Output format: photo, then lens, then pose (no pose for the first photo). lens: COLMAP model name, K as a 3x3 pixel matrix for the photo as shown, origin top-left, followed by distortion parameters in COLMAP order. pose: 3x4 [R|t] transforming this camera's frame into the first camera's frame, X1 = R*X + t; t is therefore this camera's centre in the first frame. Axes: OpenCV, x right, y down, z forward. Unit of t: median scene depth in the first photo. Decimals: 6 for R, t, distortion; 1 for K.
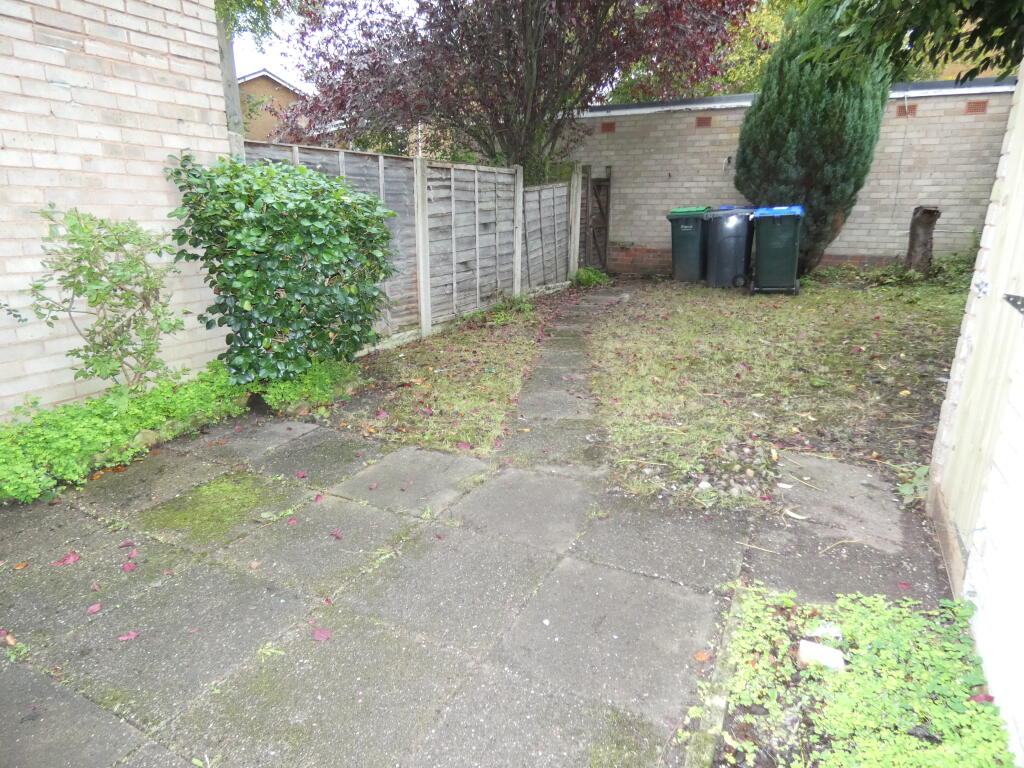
lens RADIAL K [[615.9, 0, 517.0], [0, 615.9, 381.8], [0, 0, 1]] dist [0.001261, -0.015160]
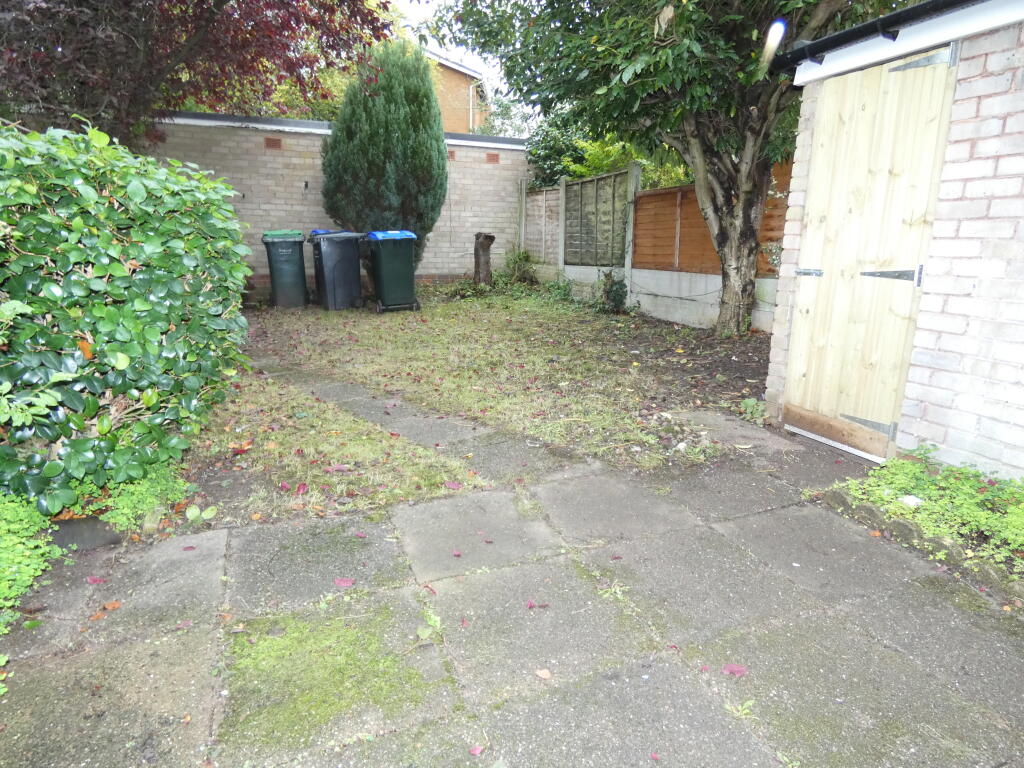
lens RADIAL K [[615.9, 0, 517.0], [0, 615.9, 381.8], [0, 0, 1]] dist [0.001261, -0.015160]
pose [[0.648378, -0.158152, 0.744711, -0.283458], [0.194092, 0.980201, 0.039177, -0.023803], [-0.736162, 0.119141, 0.666237, 0.149368]]
